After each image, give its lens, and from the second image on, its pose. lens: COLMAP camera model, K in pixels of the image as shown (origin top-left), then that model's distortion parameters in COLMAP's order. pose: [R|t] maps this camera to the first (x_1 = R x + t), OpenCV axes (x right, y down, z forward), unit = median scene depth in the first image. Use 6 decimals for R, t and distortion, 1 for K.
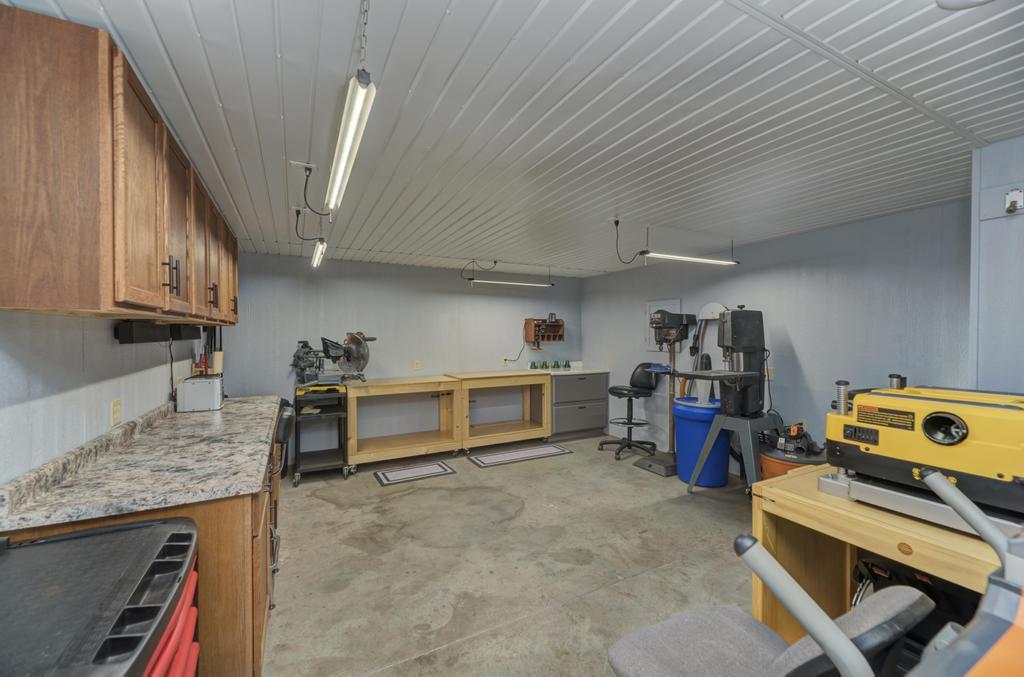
lens RADIAL K [[414.4, 0, 512.5], [0, 414.4, 338.0], [0, 0, 1]] dist [0.000243, -0.000002]
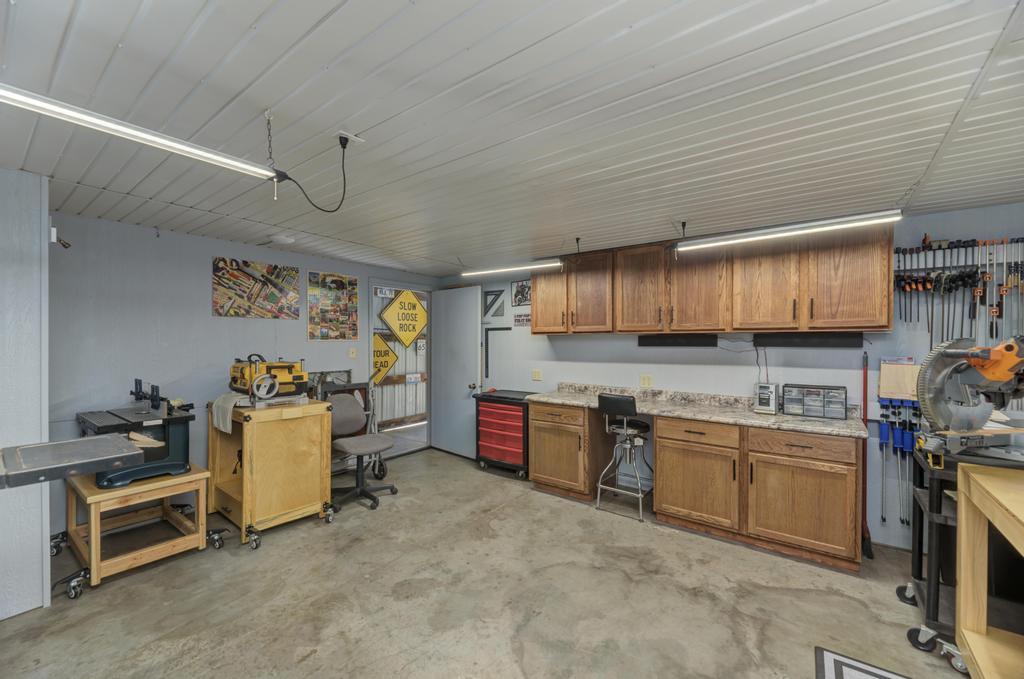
lens RADIAL K [[414.4, 0, 514.3], [0, 414.4, 342.5], [0, 0, 1]] dist [0.000243, -0.000002]
pose [[-0.905168, 0.001356, -0.425052, 0.299123], [-0.004046, 0.999922, 0.011805, -0.016826], [0.425035, 0.012405, -0.905092, 1.704721]]
